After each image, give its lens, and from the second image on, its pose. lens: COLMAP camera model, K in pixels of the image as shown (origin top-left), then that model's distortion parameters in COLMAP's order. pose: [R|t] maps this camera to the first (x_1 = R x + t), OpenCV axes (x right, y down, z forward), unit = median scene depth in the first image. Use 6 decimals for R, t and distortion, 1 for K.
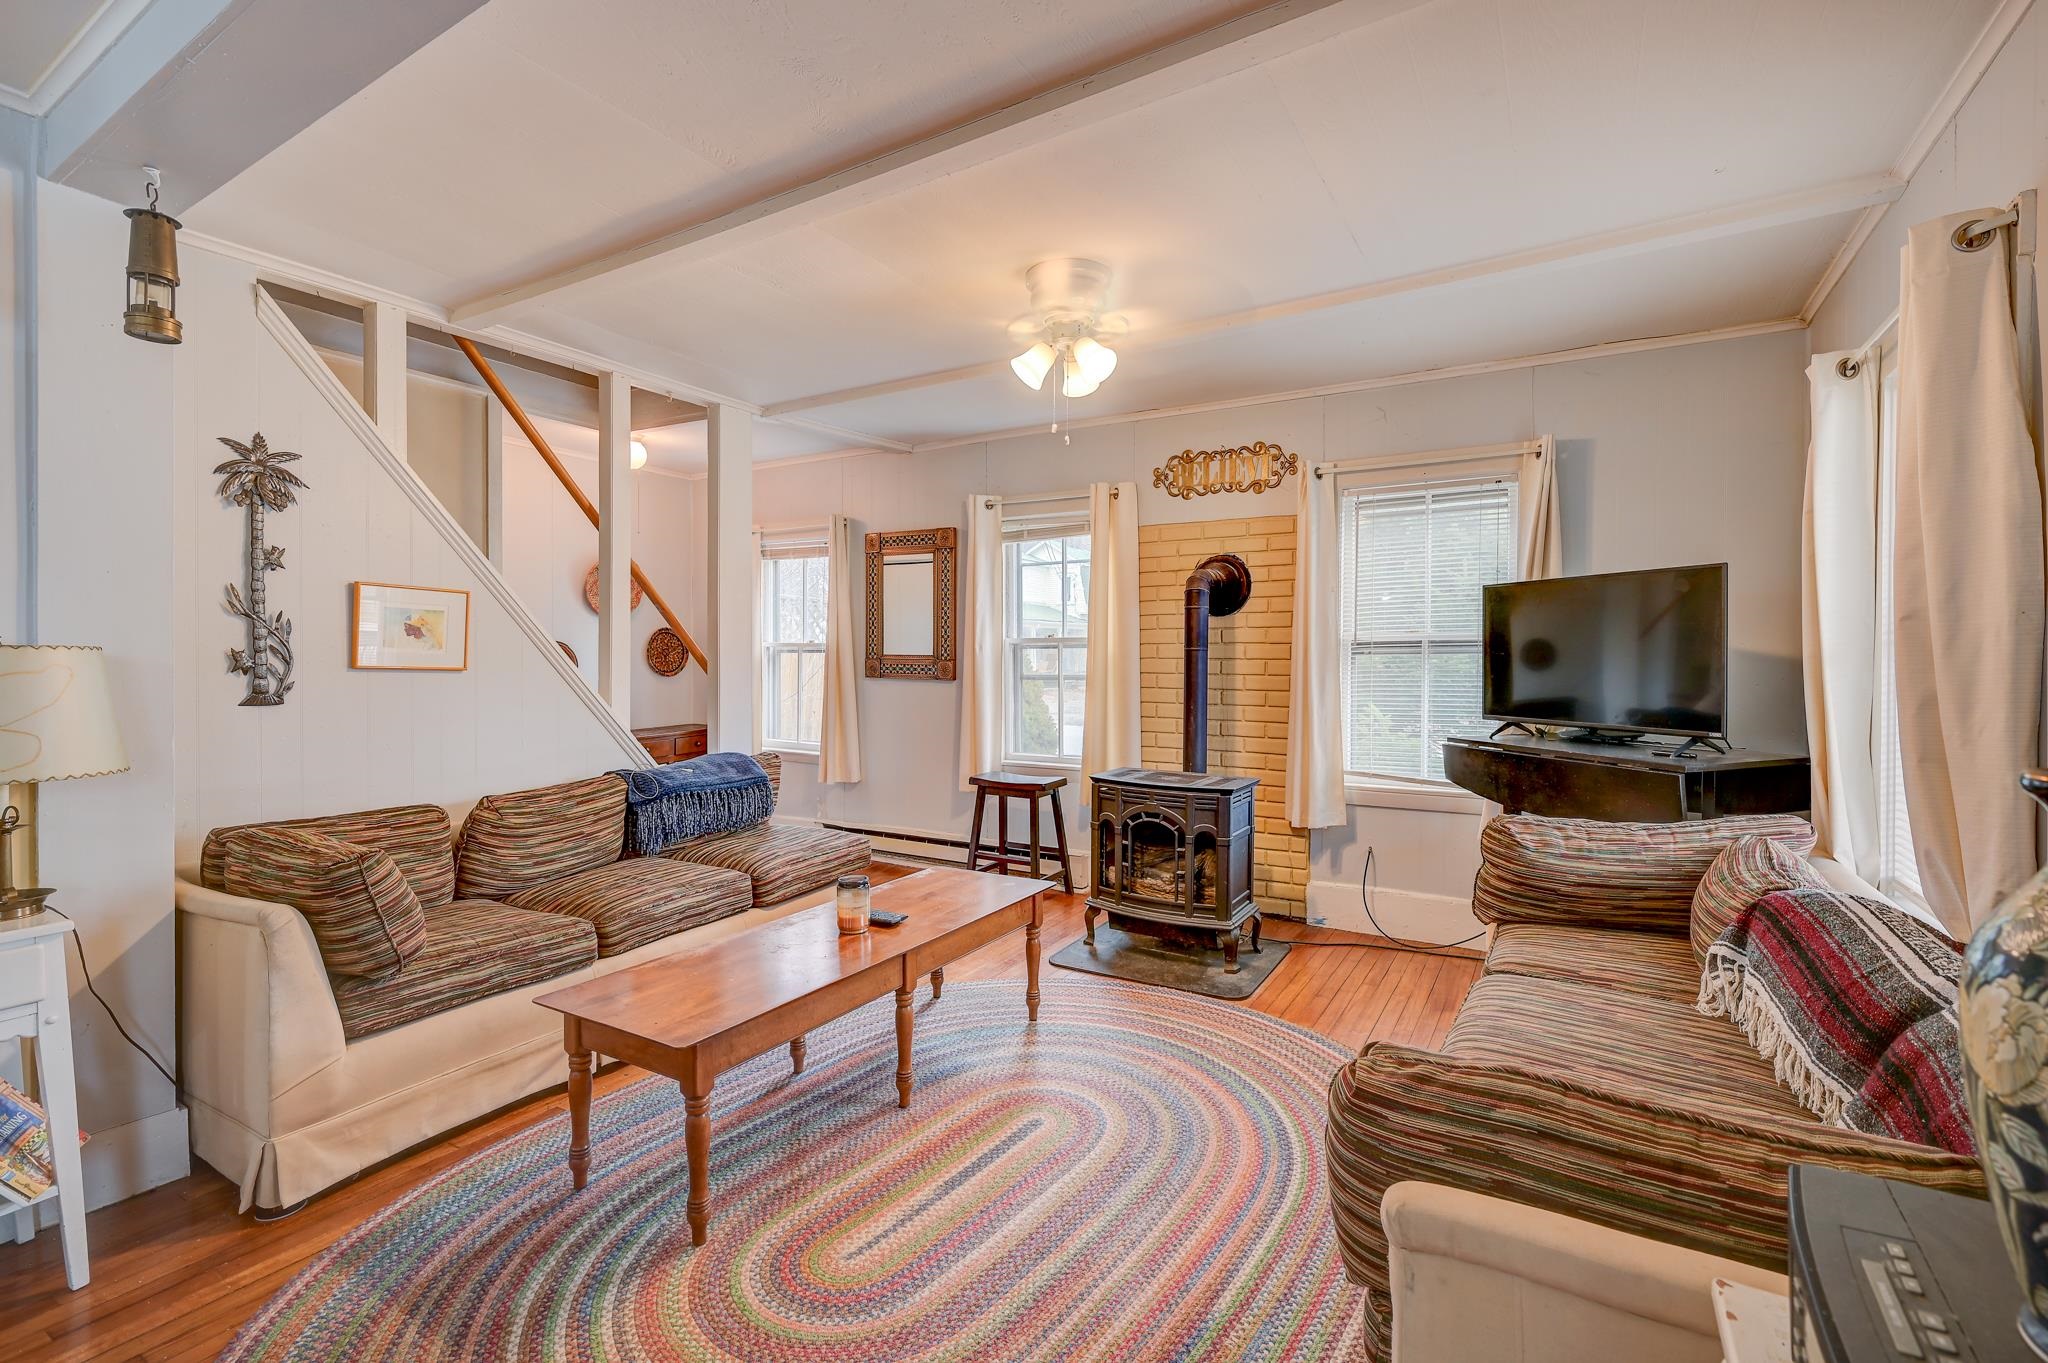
lens RADIAL K [[908.4, 0, 1027.9], [0, 908.4, 673.4], [0, 0, 1]] dist [-0.000793, -0.000225]
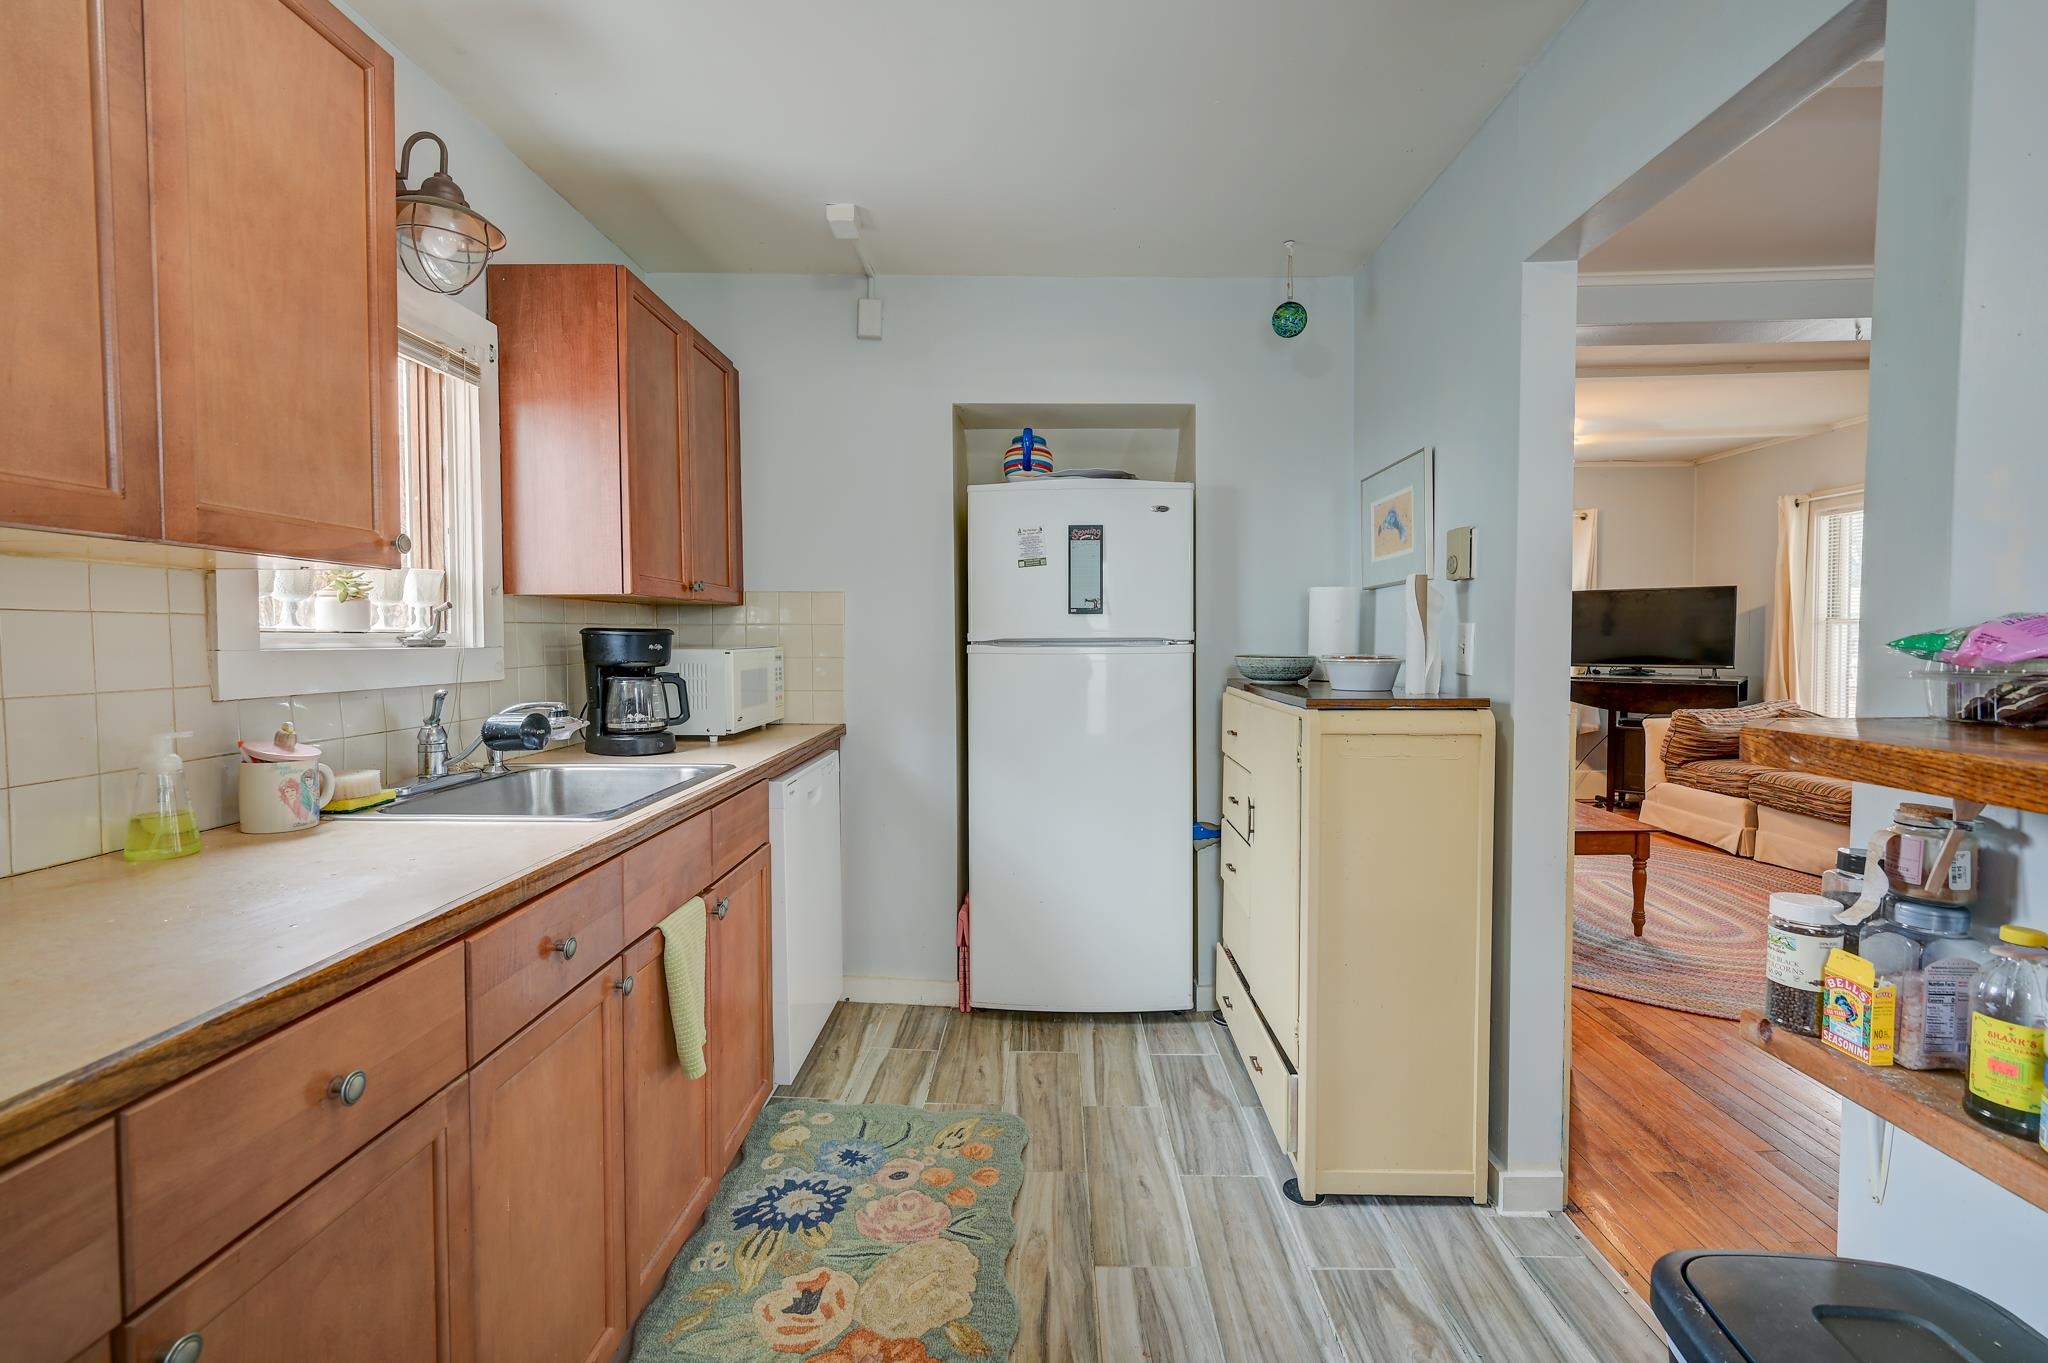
lens RADIAL K [[912.1, 0, 1024.8], [0, 912.1, 659.4], [0, 0, 1]] dist [-0.000248, 0.000118]
pose [[0.870313, -0.025110, 0.491858, -1.219970], [0.020445, 0.999681, 0.014858, -0.010676], [-0.492074, -0.002875, 0.870548, -0.028519]]
